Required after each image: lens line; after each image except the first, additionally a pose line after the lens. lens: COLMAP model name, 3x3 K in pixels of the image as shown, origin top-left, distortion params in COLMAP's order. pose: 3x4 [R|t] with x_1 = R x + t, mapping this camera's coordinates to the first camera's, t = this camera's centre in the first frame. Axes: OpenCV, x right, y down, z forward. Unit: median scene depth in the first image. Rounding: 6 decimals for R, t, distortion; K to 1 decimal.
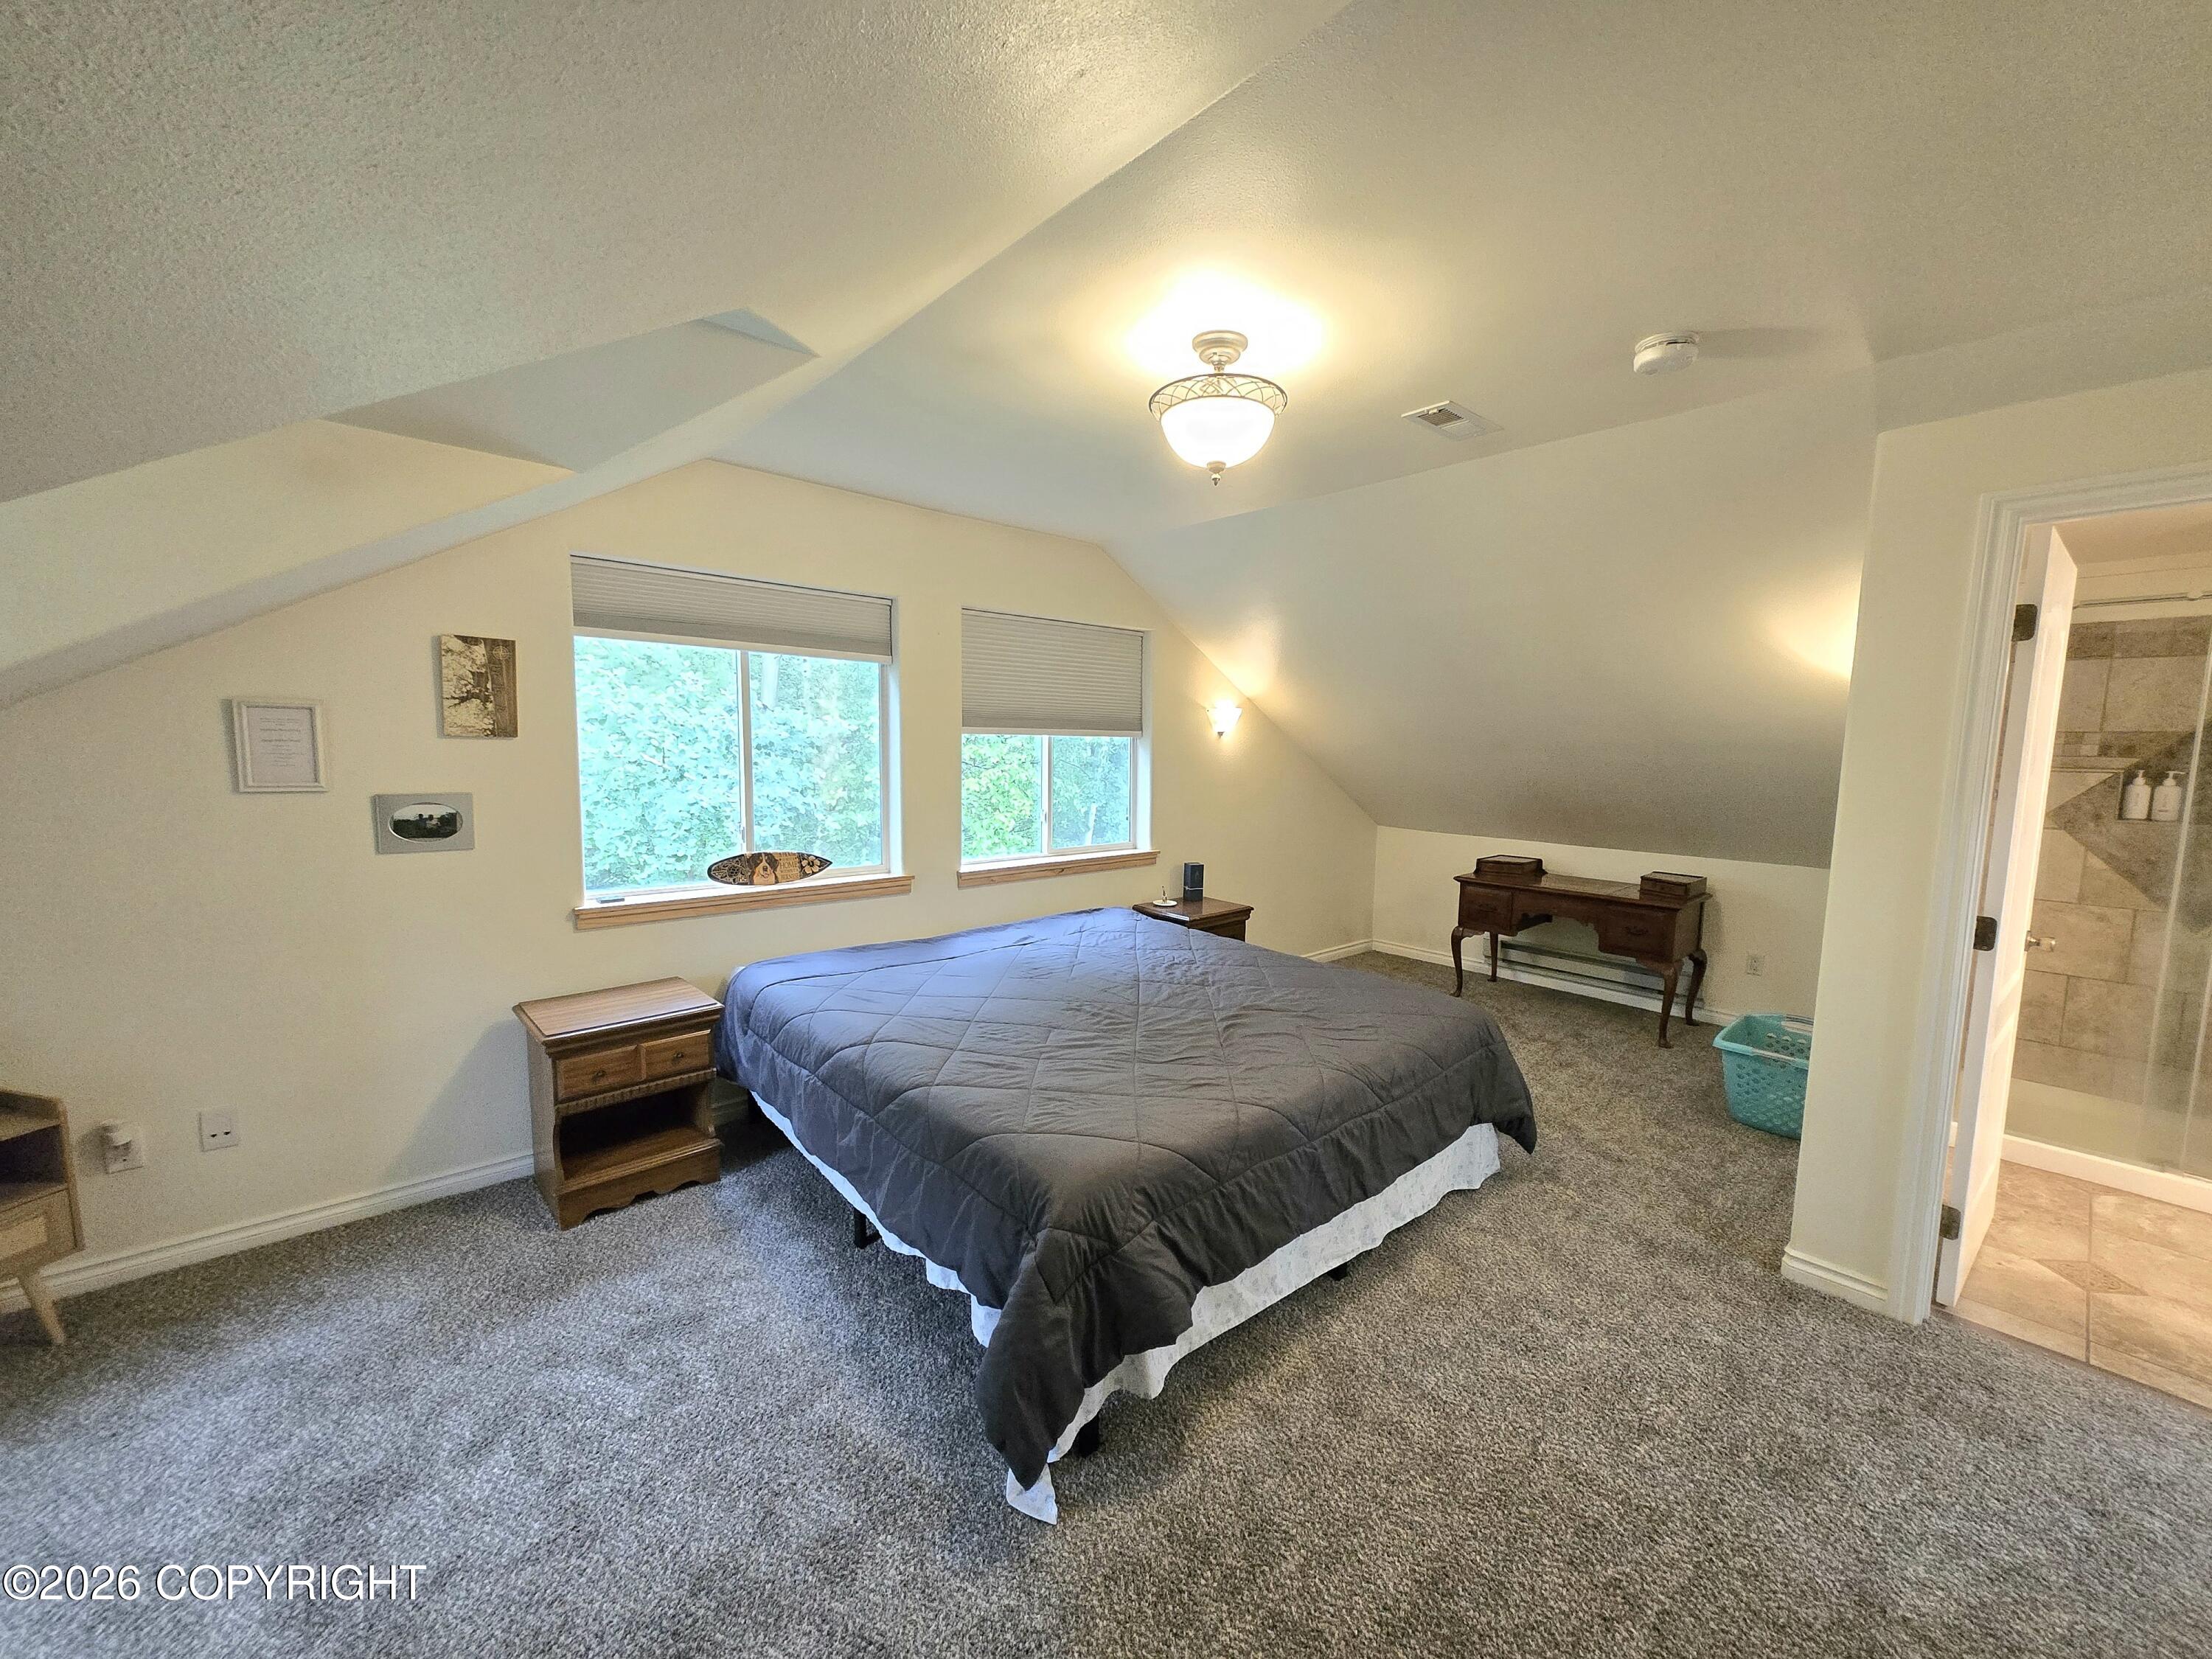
lens RADIAL K [[867.8, 0, 1122.2], [0, 867.8, 834.6], [0, 0, 1]] dist [-0.004057, 0.000108]
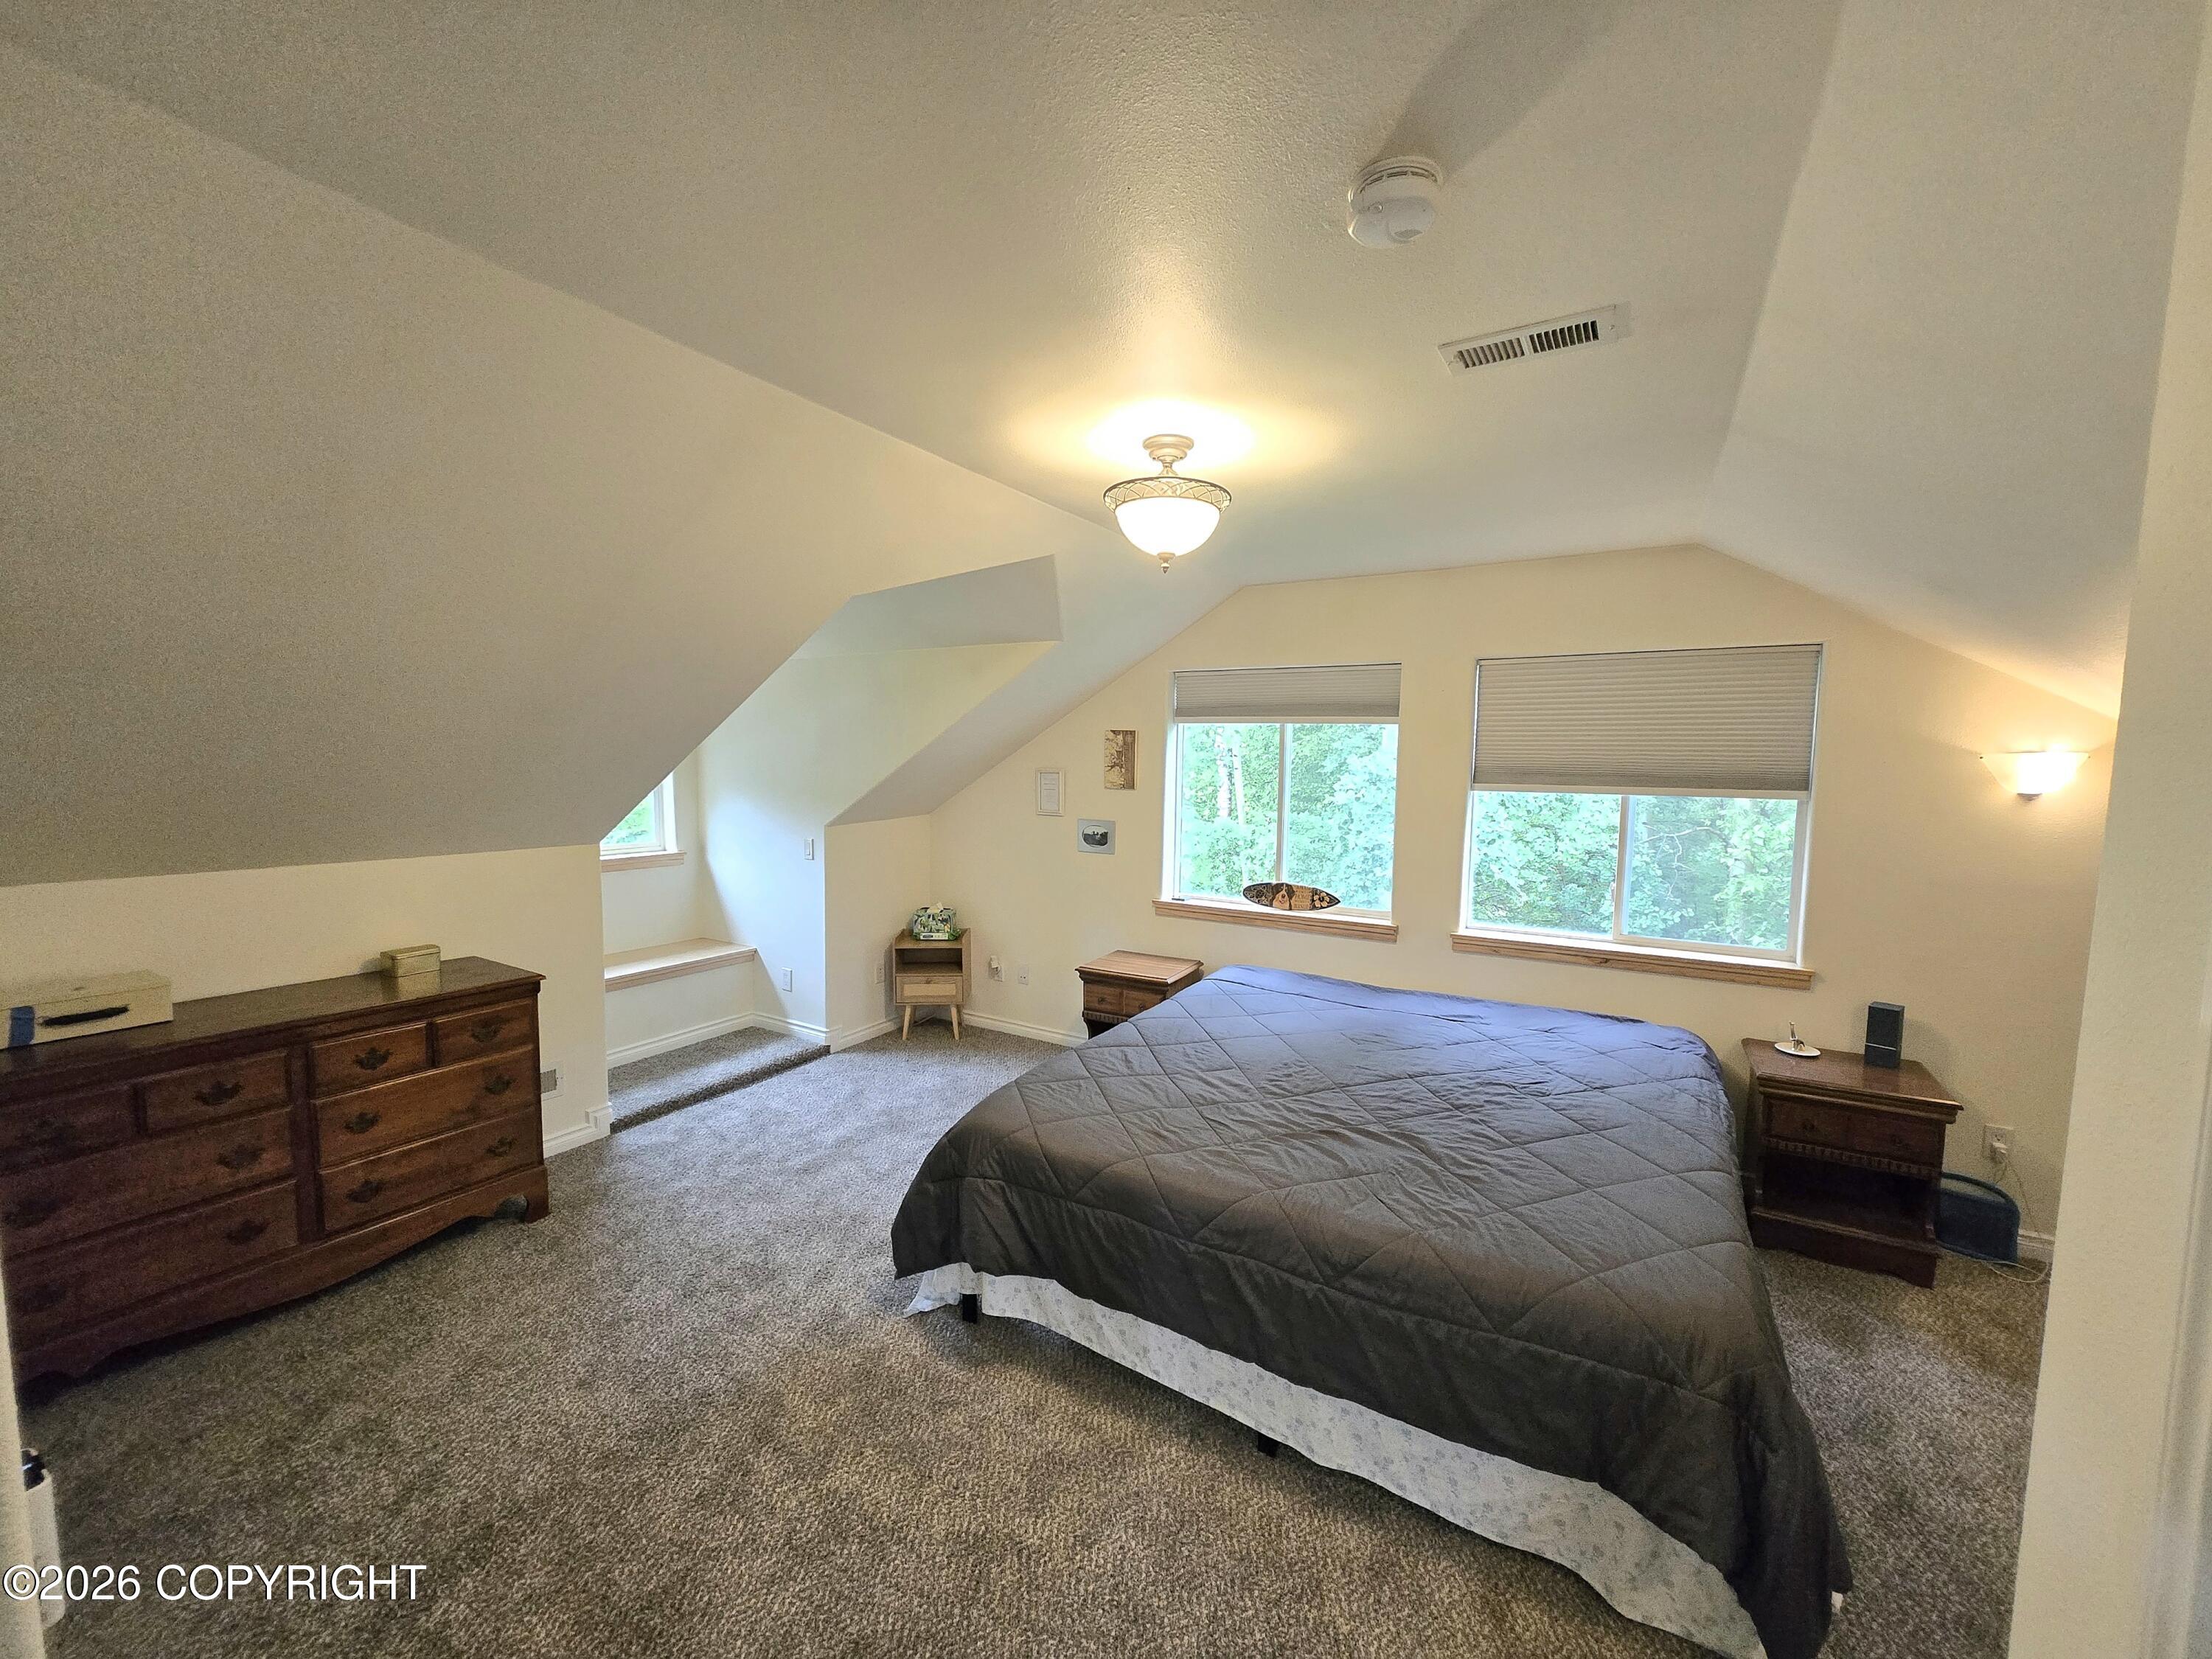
lens RADIAL K [[867.8, 0, 1124.7], [0, 867.8, 830.1], [0, 0, 1]] dist [-0.004057, 0.000108]
pose [[0.292178, 0.064838, -0.954164, 0.755071], [-0.110292, 0.993327, 0.033726, -0.077395], [0.949983, 0.095383, 0.297379, 0.438766]]
